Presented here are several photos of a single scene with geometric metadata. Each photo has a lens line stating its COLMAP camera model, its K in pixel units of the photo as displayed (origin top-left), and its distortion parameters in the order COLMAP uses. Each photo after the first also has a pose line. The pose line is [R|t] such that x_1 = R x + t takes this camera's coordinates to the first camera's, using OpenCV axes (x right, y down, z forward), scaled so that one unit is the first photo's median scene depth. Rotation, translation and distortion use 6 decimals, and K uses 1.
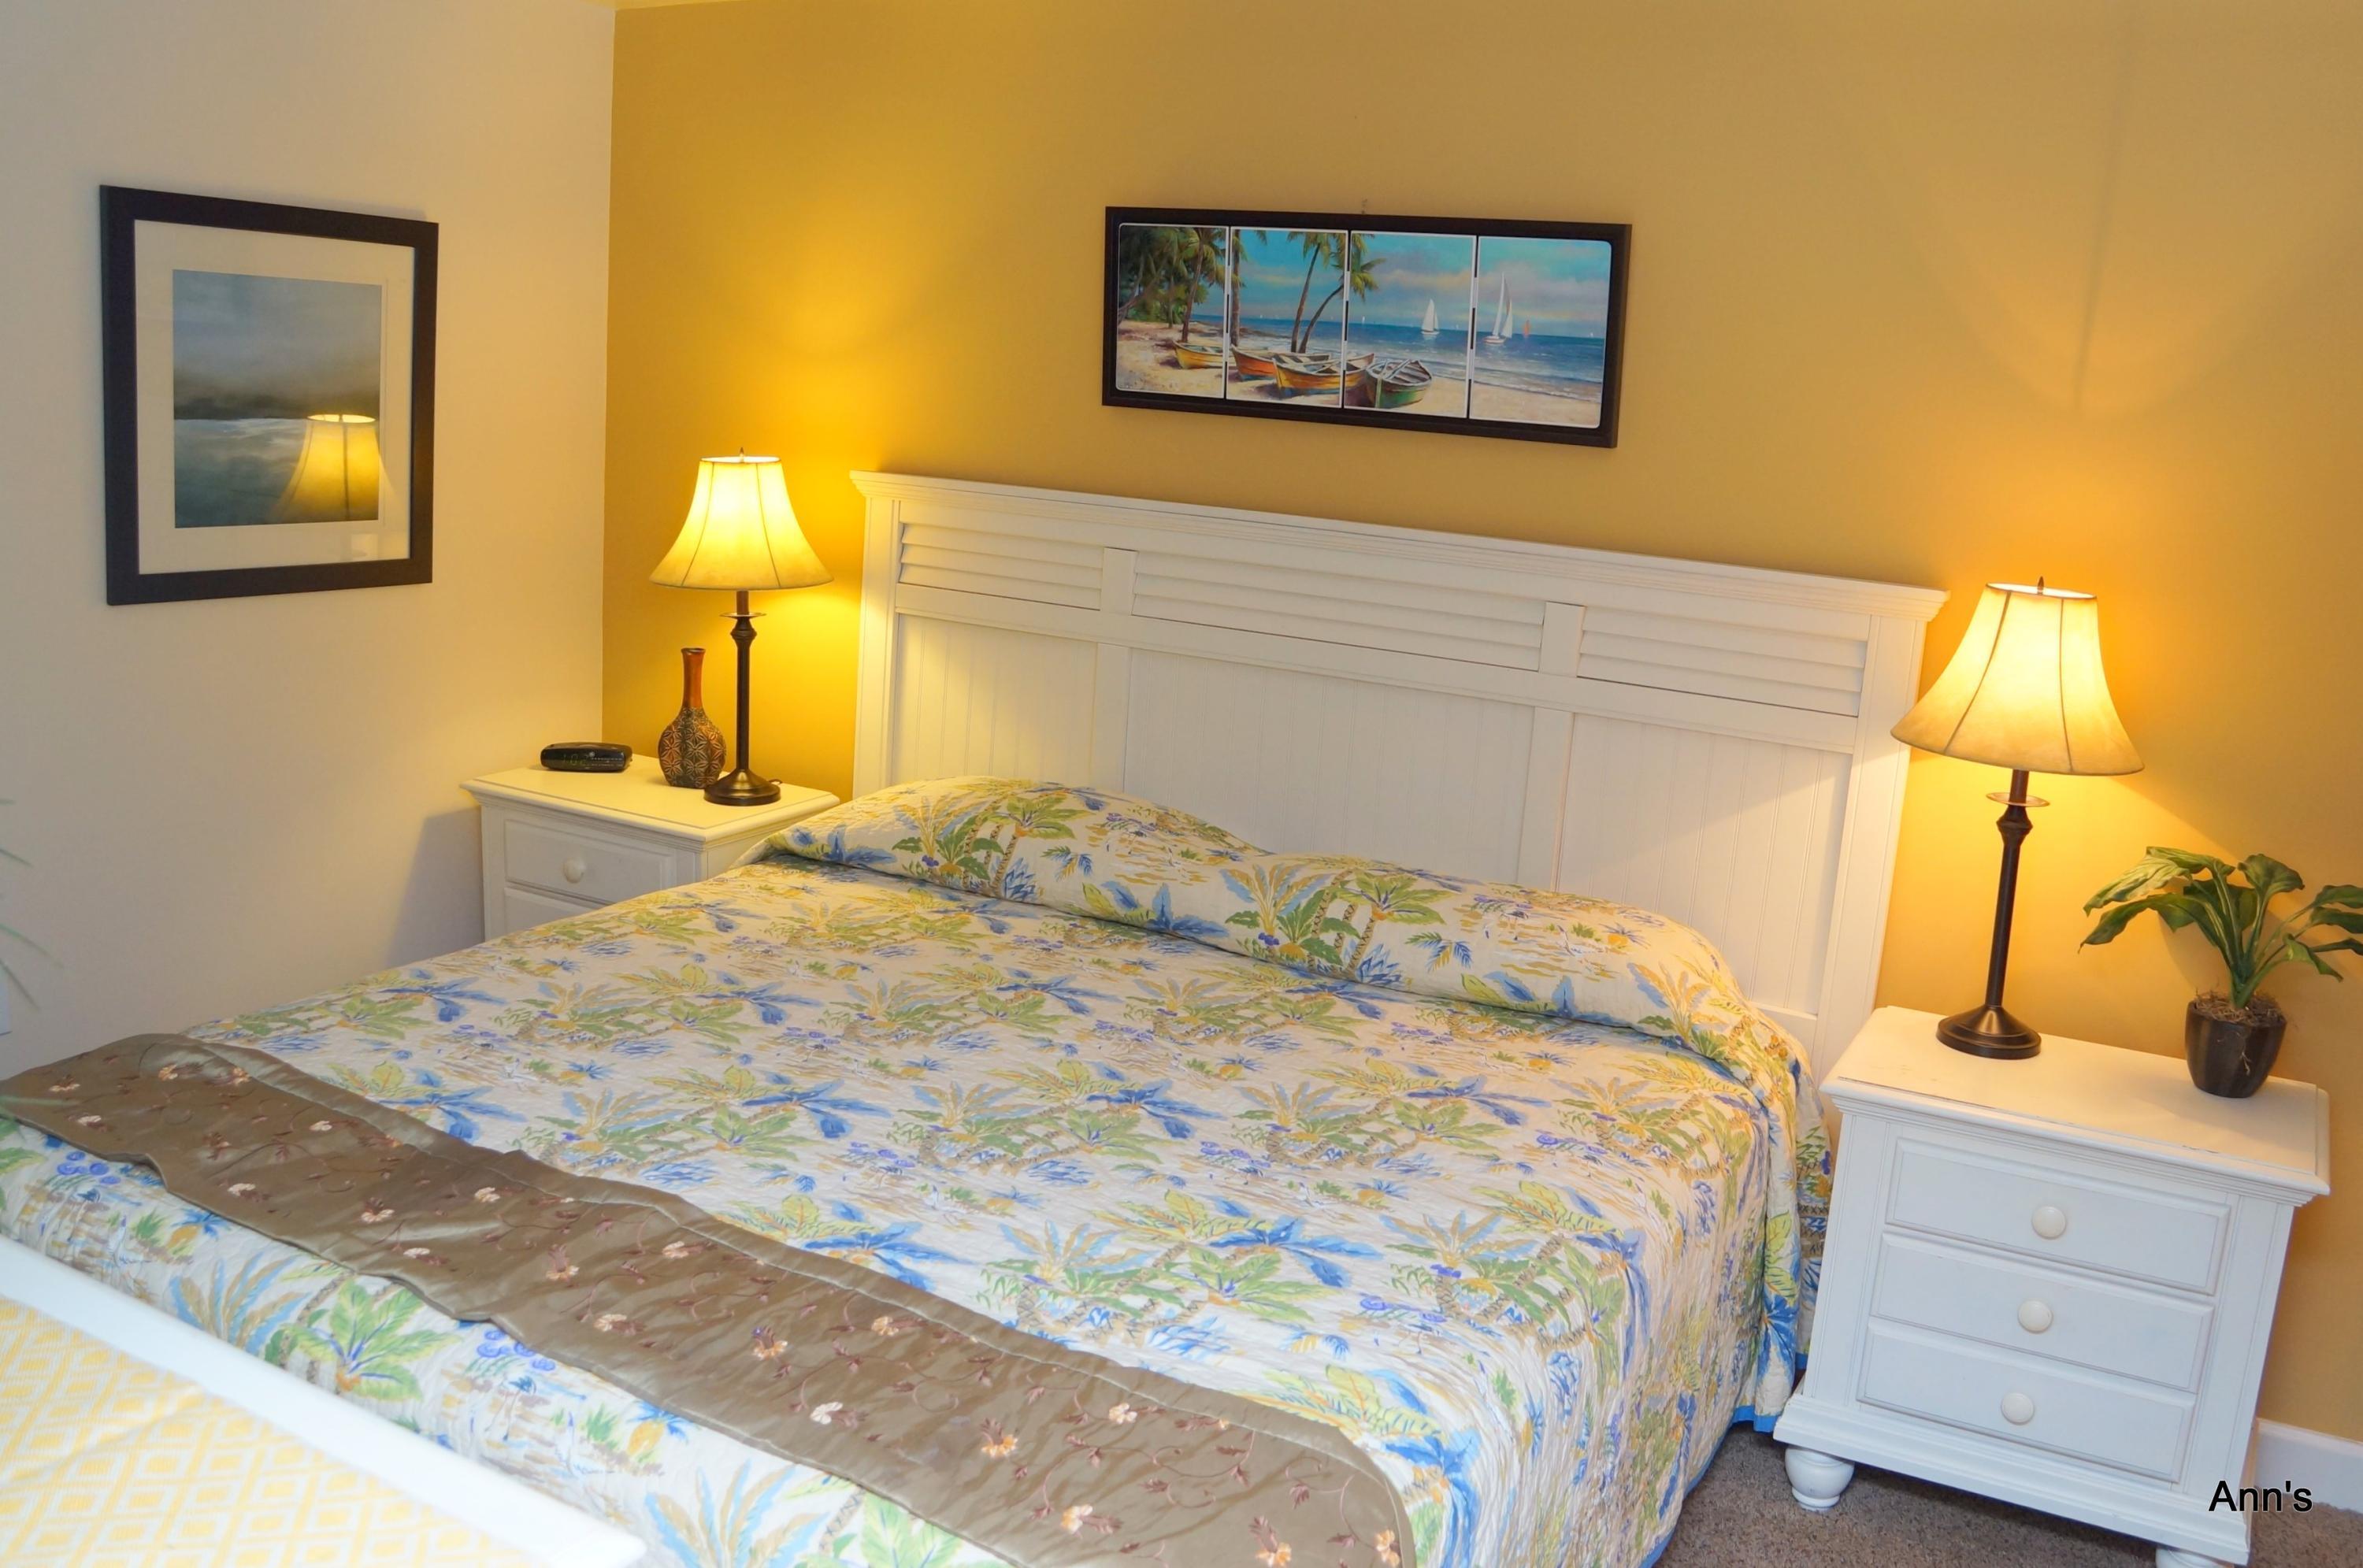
lens RADIAL K [[2057.8, 0, 1181.5], [0, 2057.8, 784.0], [0, 0, 1]] dist [-0.139694, 0.131283]
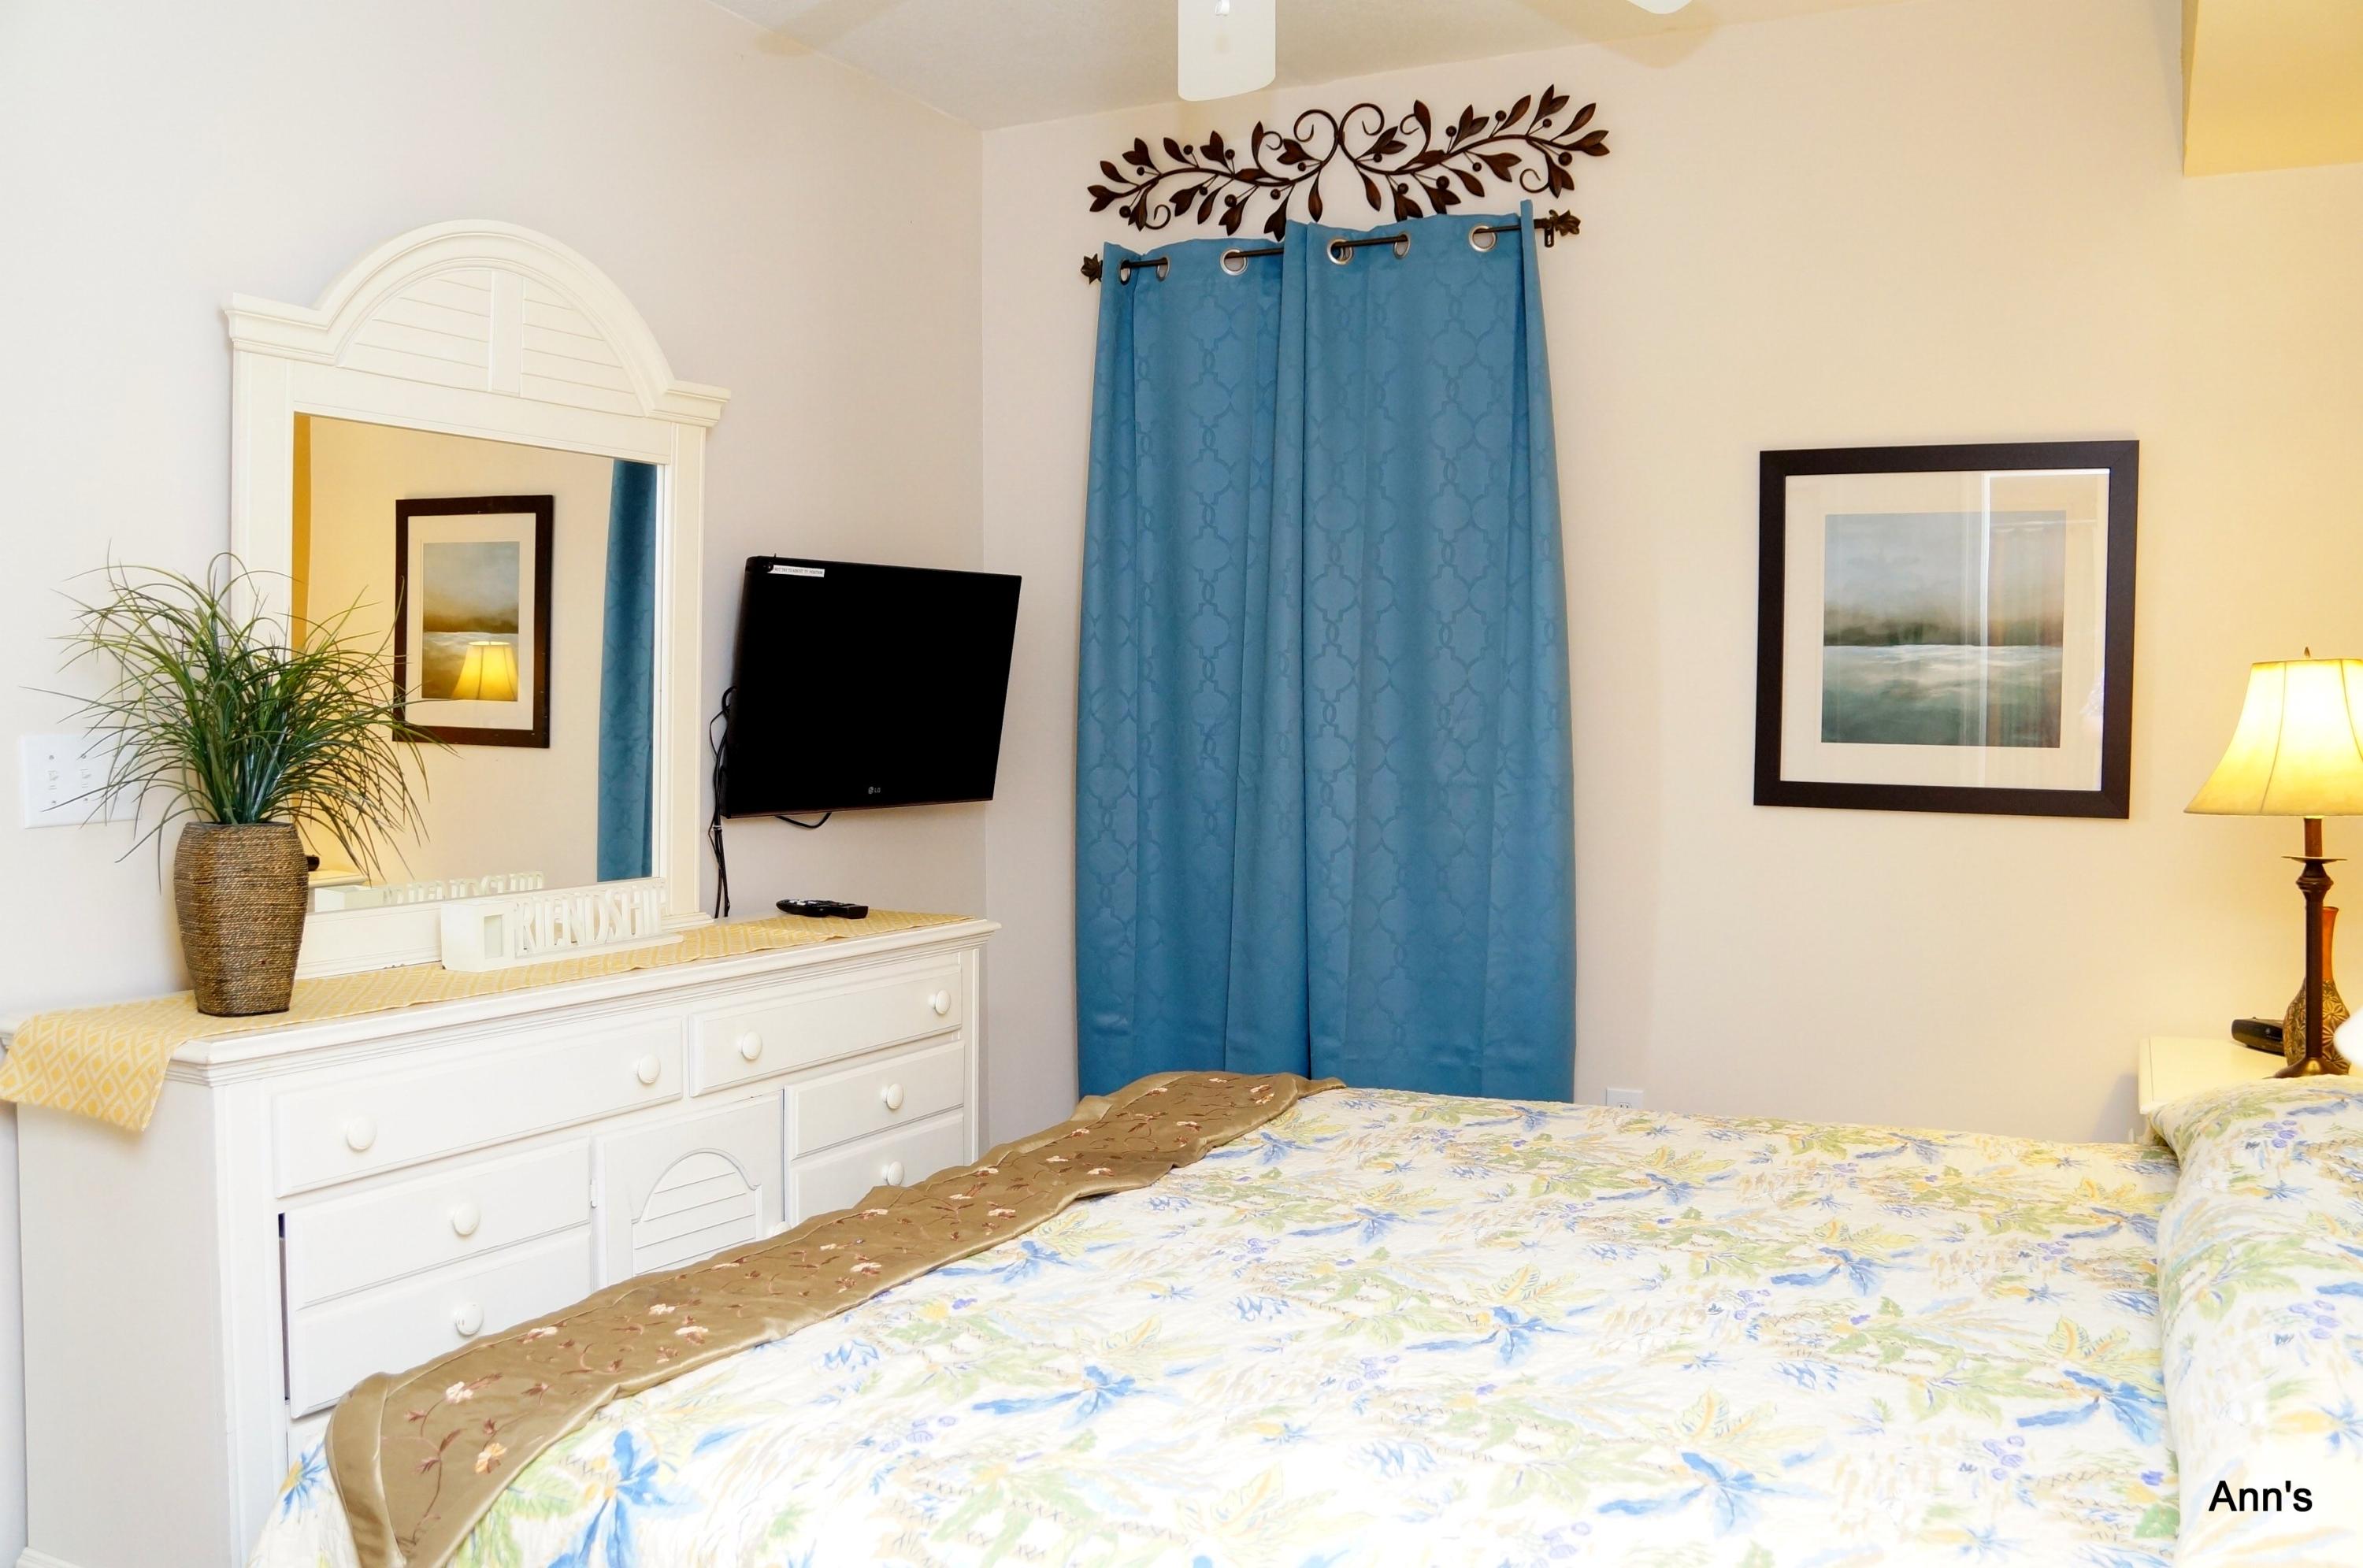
lens RADIAL K [[1922.2, 0, 1181.5], [0, 1922.2, 784.0], [0, 0, 1]] dist [-0.147050, 0.089609]
pose [[0.055530, -0.019142, -0.998273, 0.534870], [-0.201613, 0.979006, -0.029987, -0.001653], [0.977890, 0.202930, 0.050505, 0.607474]]
